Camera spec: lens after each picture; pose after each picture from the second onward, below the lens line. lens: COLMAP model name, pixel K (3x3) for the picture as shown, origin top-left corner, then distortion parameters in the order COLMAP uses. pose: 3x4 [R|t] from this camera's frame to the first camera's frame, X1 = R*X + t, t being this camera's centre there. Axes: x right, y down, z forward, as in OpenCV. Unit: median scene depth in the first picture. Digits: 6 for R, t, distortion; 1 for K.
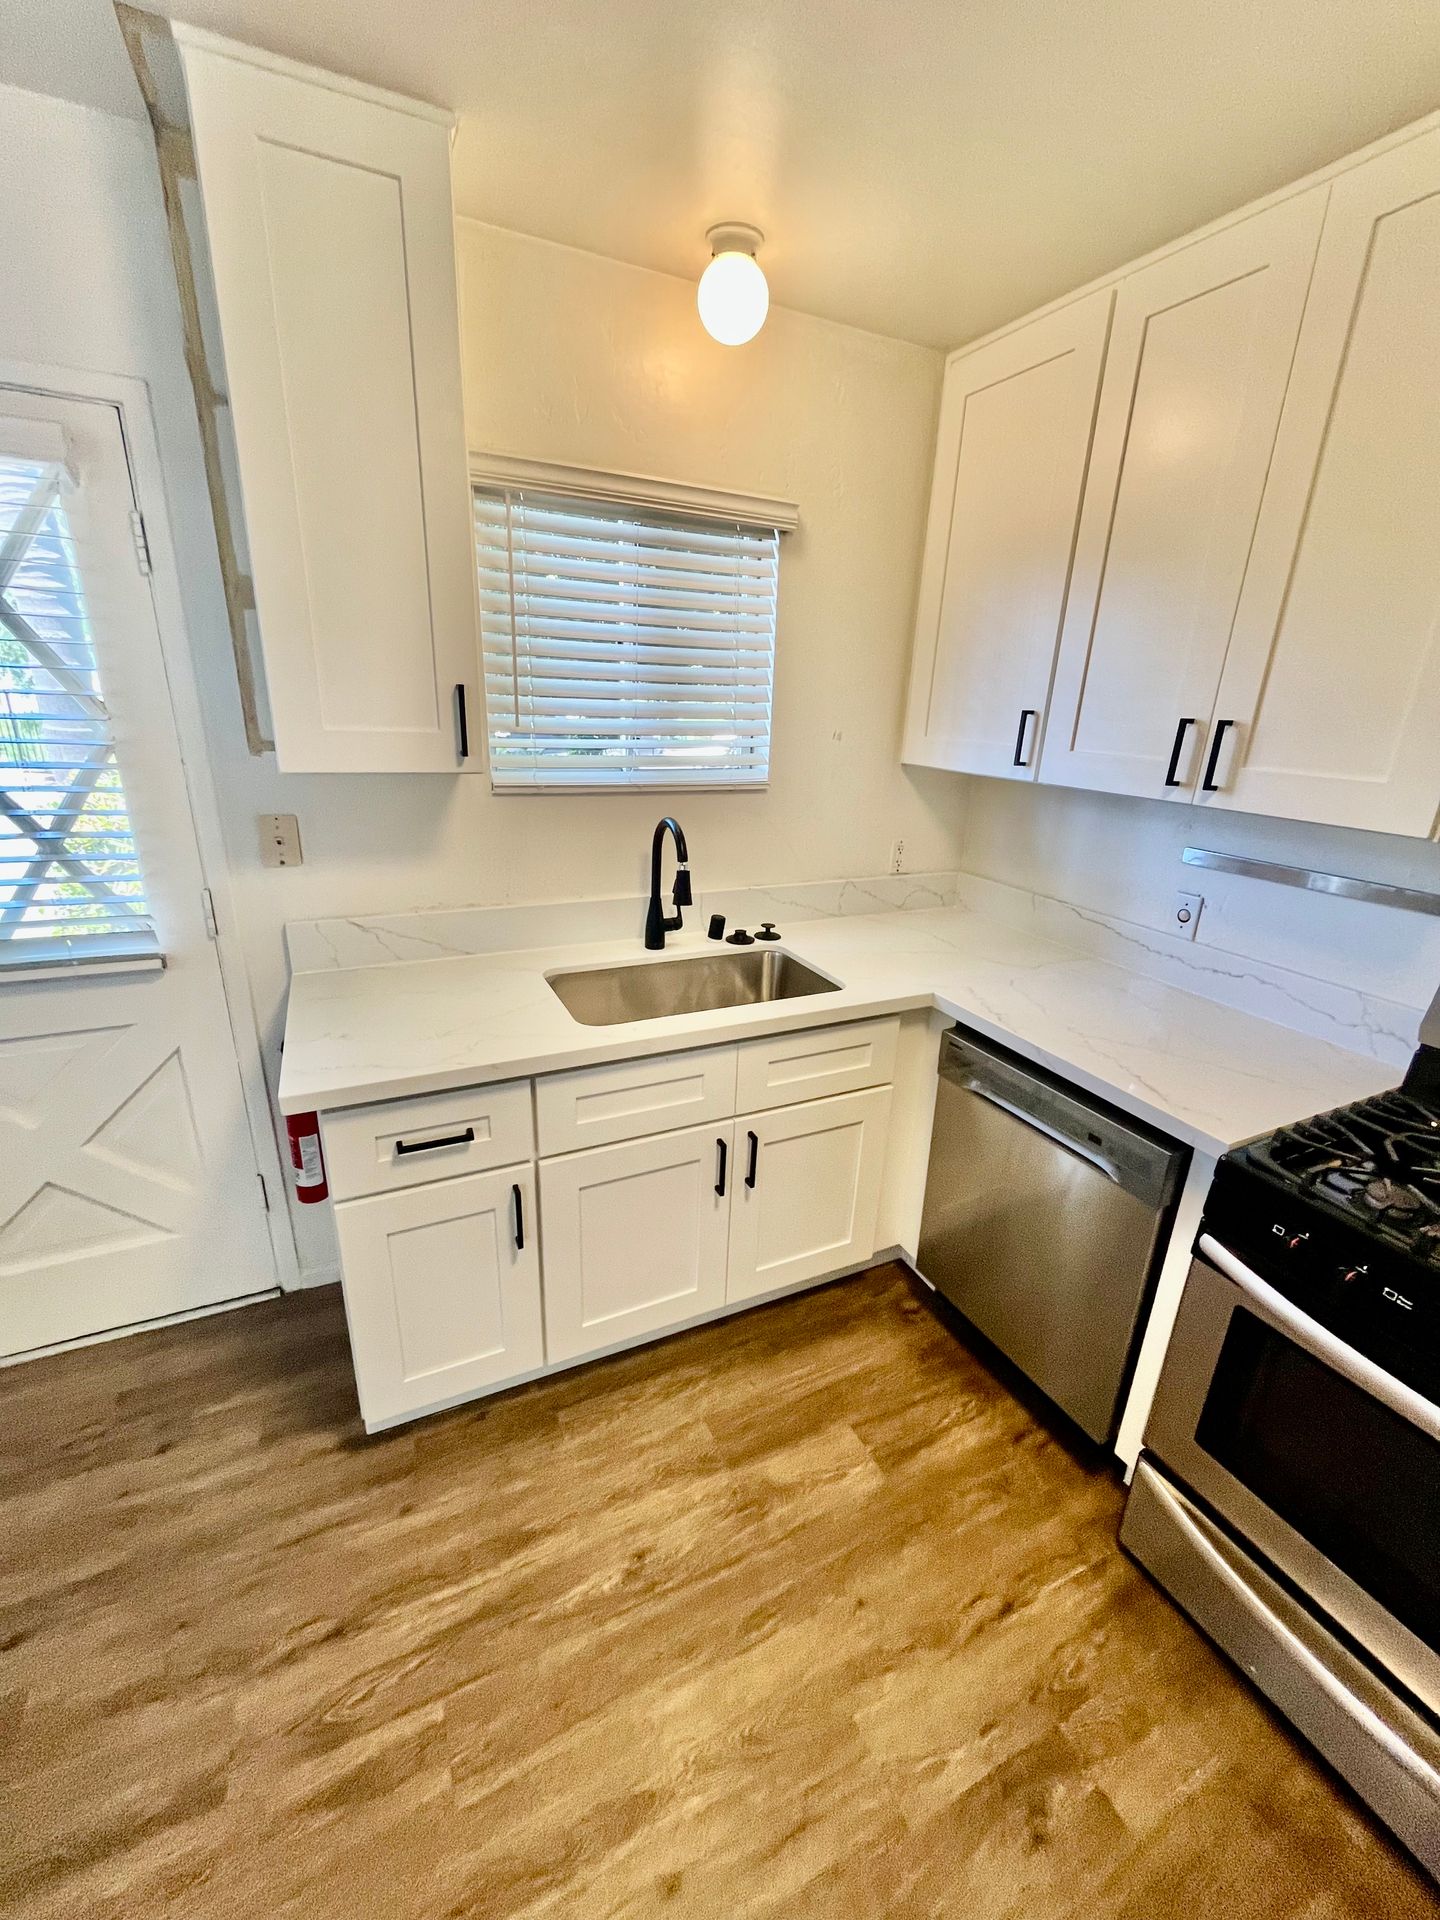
lens RADIAL K [[778.5, 0, 721.3], [0, 778.5, 962.1], [0, 0, 1]] dist [-0.001453, 0.000328]
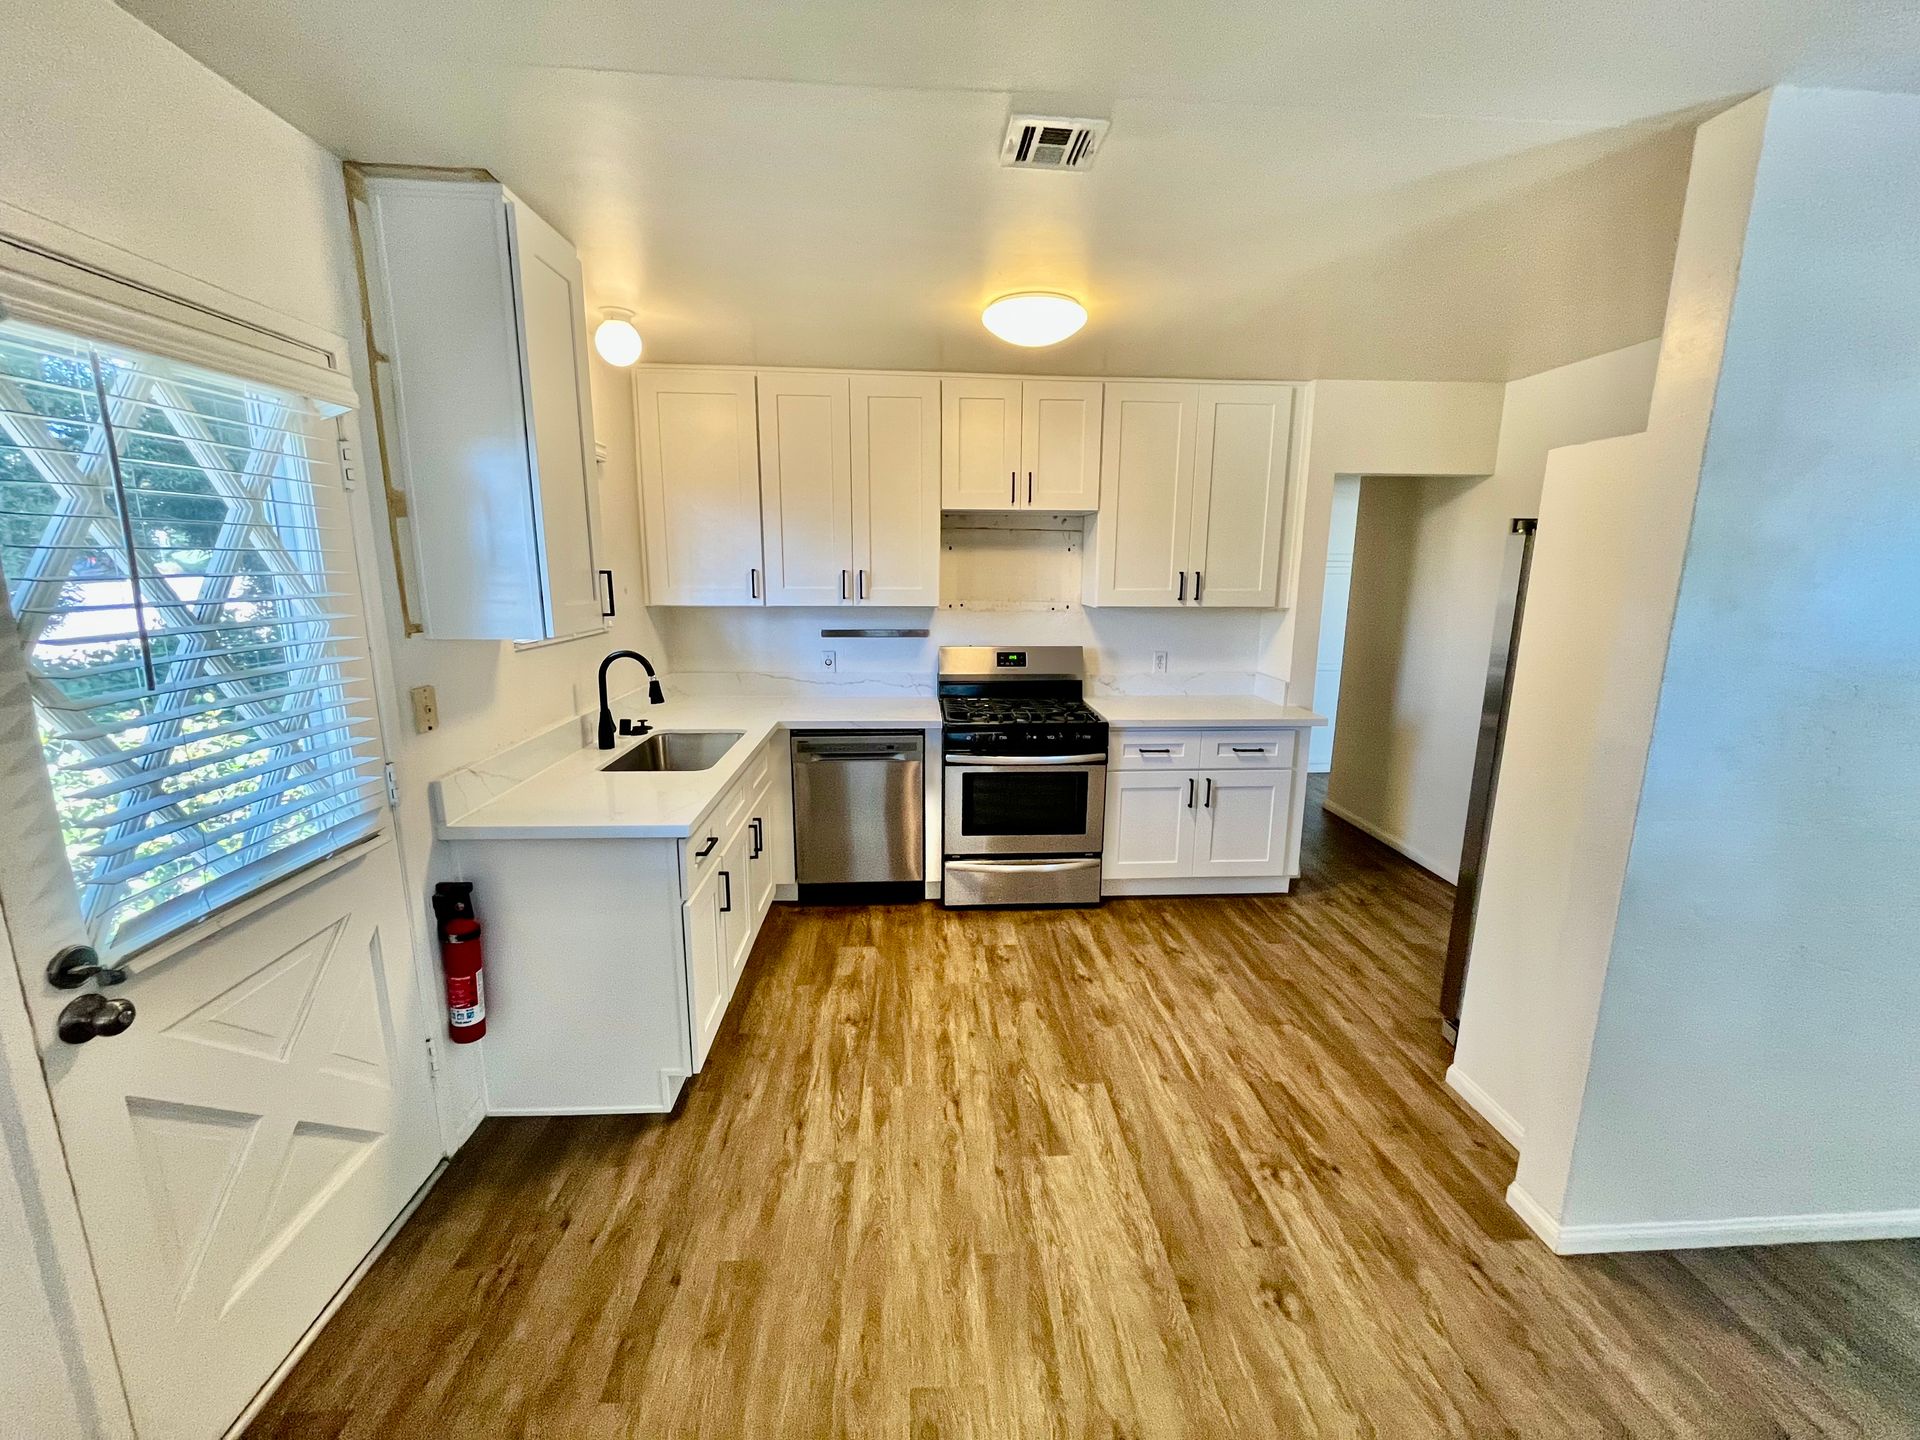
lens RADIAL K [[778.5, 0, 960.2], [0, 778.5, 716.8], [0, 0, 1]] dist [-0.001453, 0.000328]
pose [[0.384676, -0.216112, 0.897396, -1.480495], [0.310135, 0.945948, 0.094863, -0.011751], [-0.869391, 0.241823, 0.430907, -0.200798]]
